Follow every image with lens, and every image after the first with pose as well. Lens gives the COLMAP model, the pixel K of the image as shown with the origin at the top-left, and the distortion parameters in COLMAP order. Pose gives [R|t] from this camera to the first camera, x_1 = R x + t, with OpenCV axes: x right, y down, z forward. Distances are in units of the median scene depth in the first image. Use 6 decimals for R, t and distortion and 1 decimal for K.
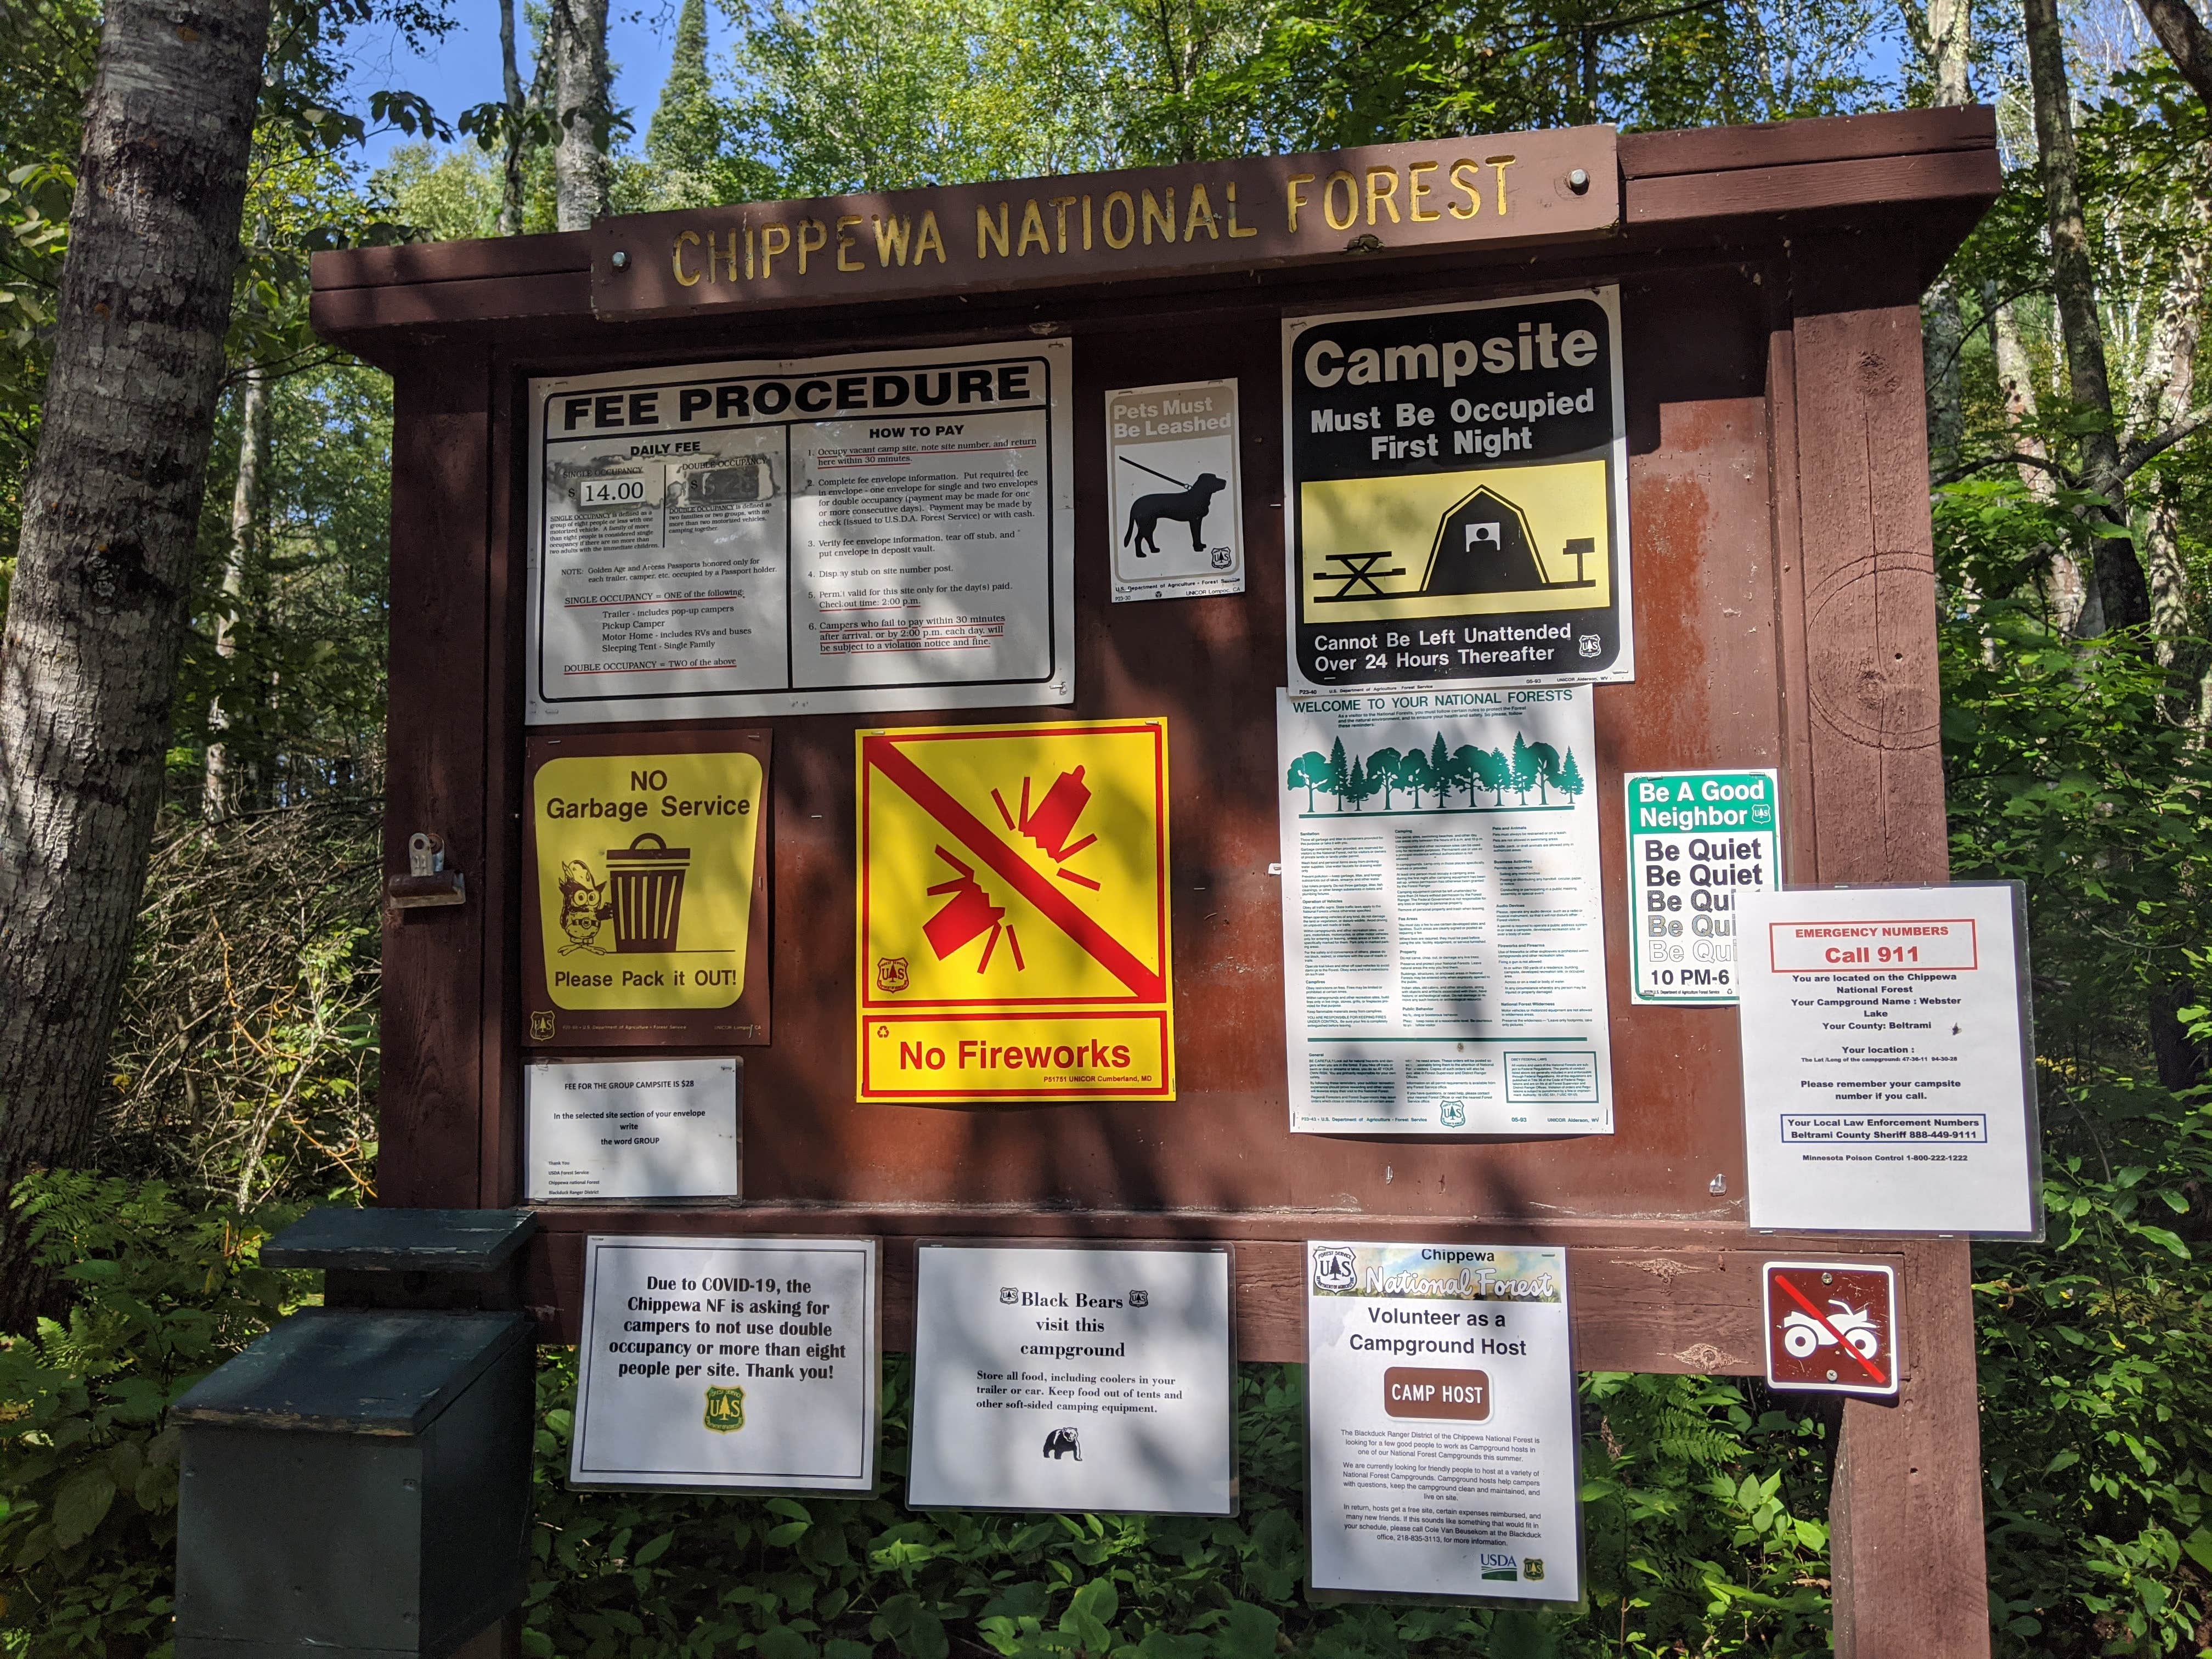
lens RADIAL K [[1714.9, 0, 1106.0], [0, 1714.9, 829.5], [0, 0, 1]] dist [0.171635, -0.517832]
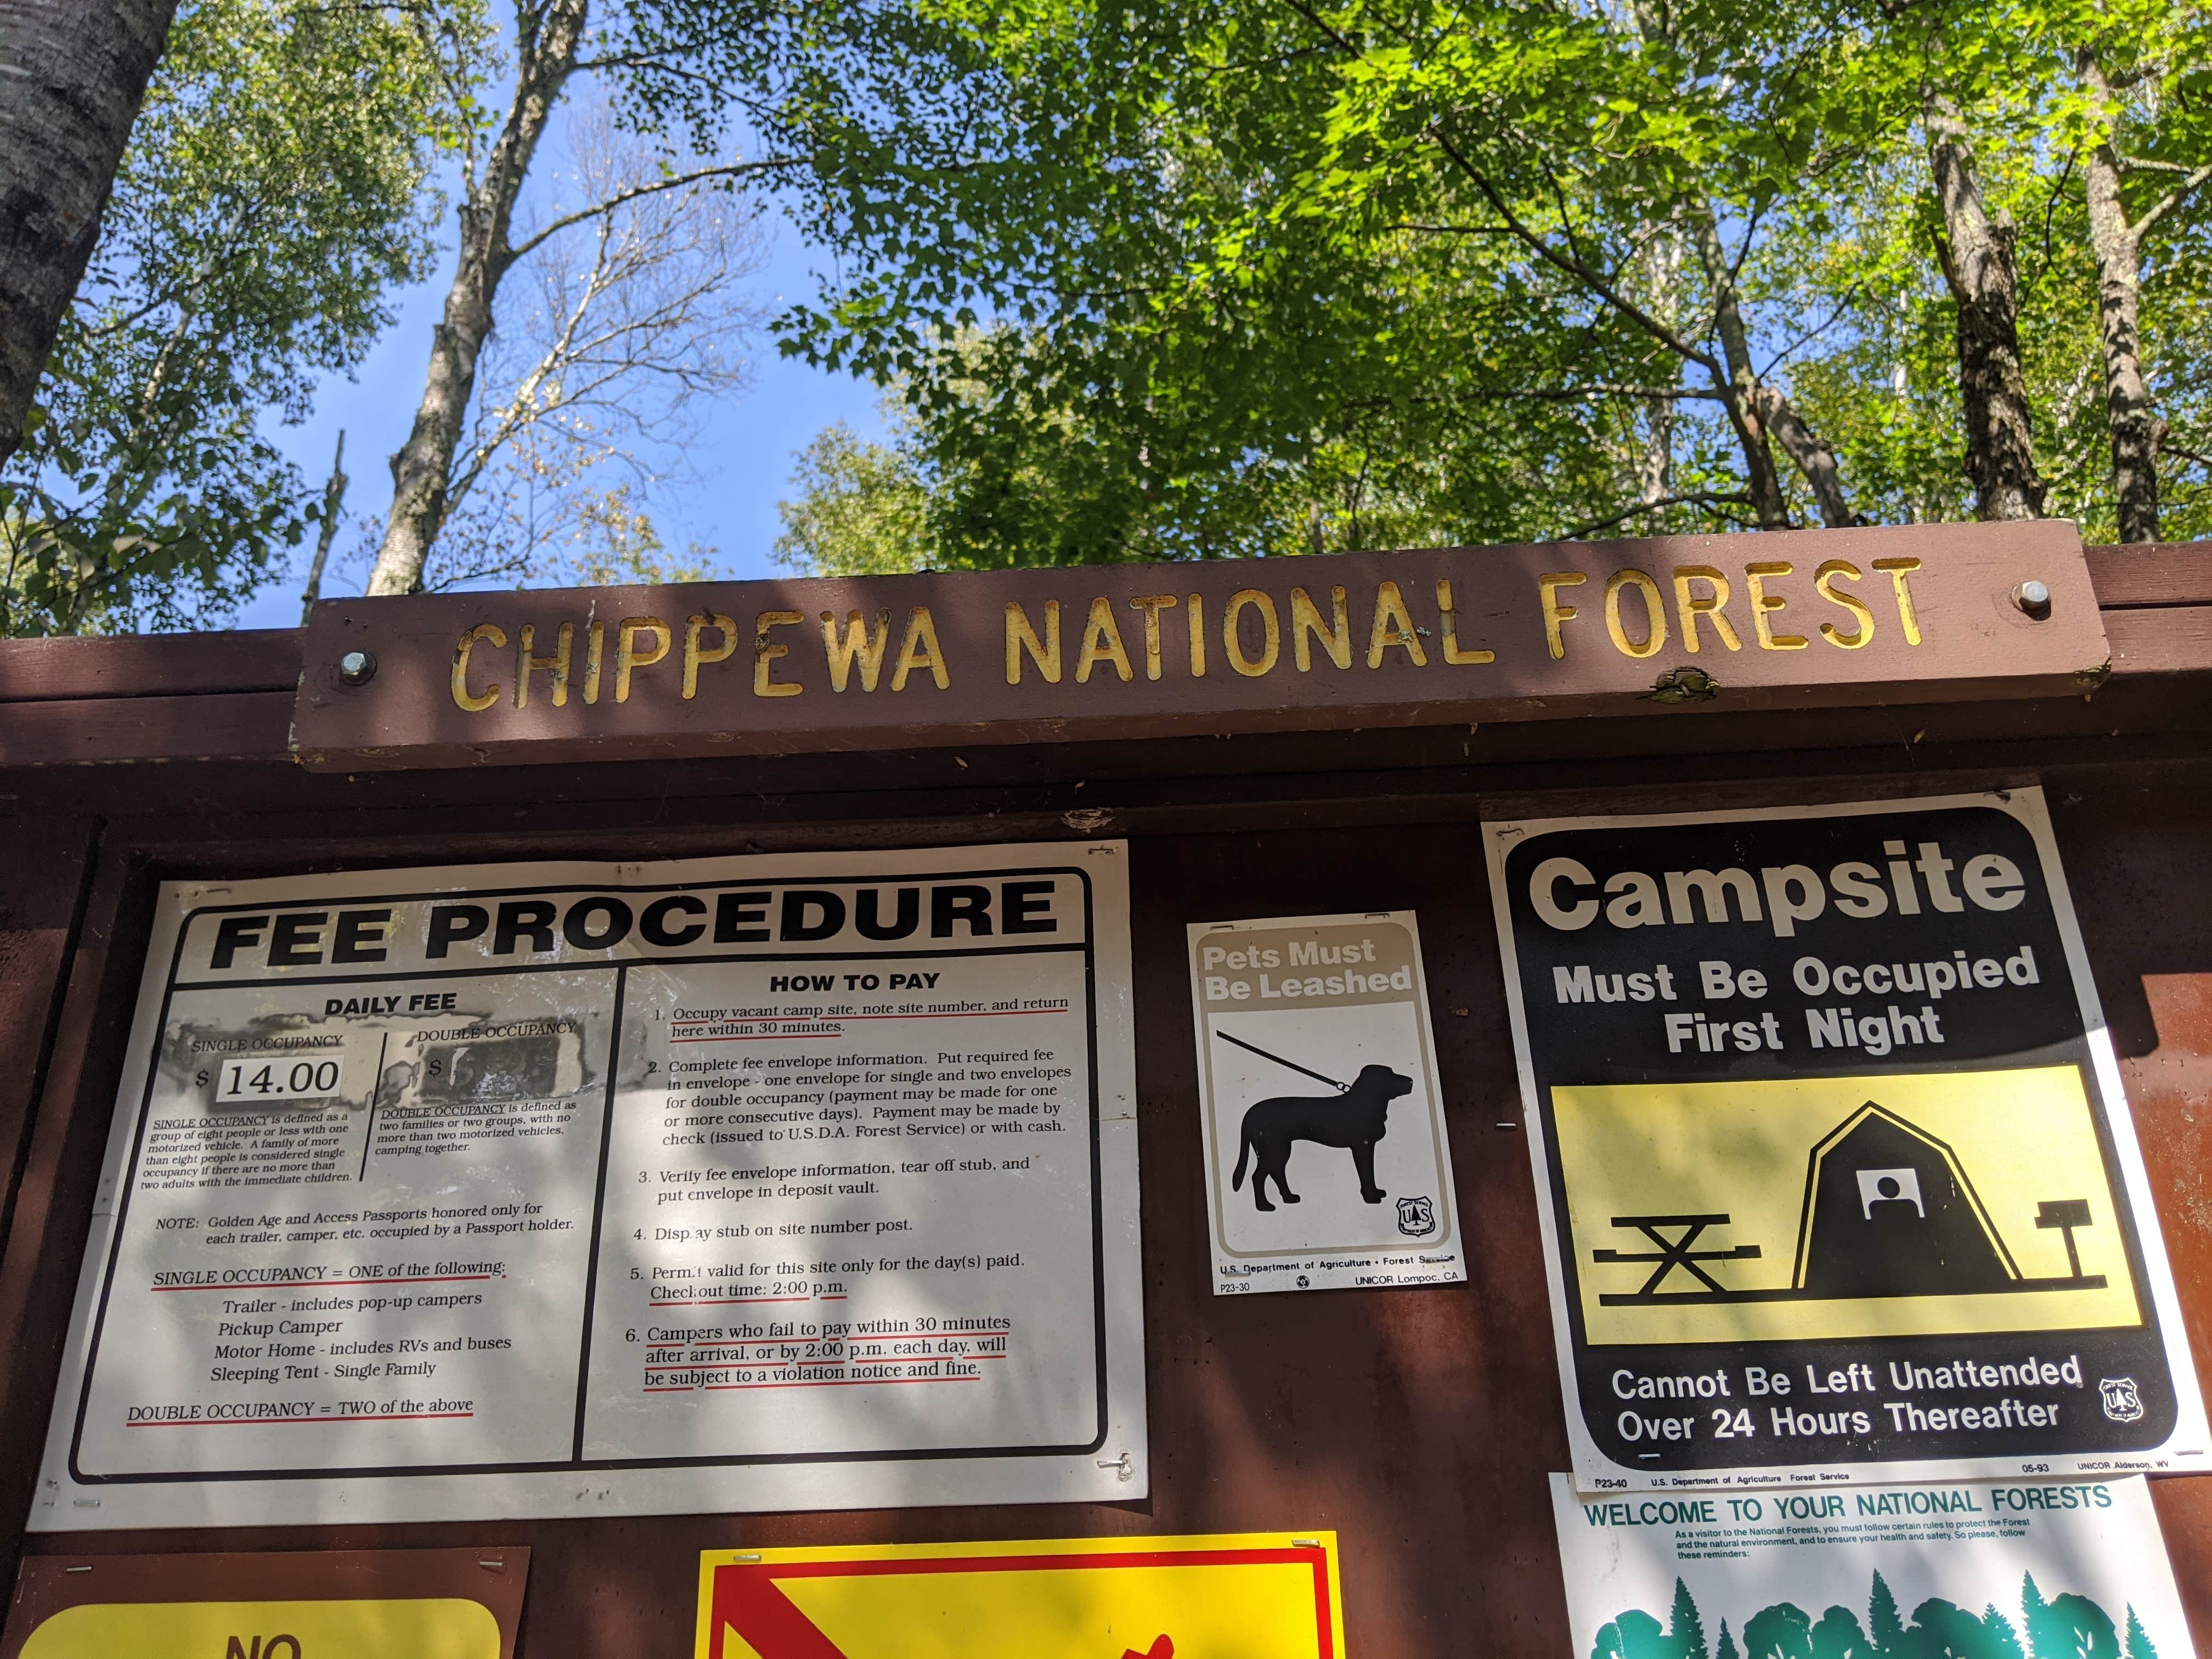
lens RADIAL K [[1881.5, 0, 1106.0], [0, 1881.5, 829.5], [0, 0, 1]] dist [0.102340, -0.230139]
pose [[0.992922, 0.044702, 0.110032, -0.102099], [-0.002424, 0.933898, -0.357531, -0.057746], [-0.118741, 0.354734, 0.927397, 0.413682]]
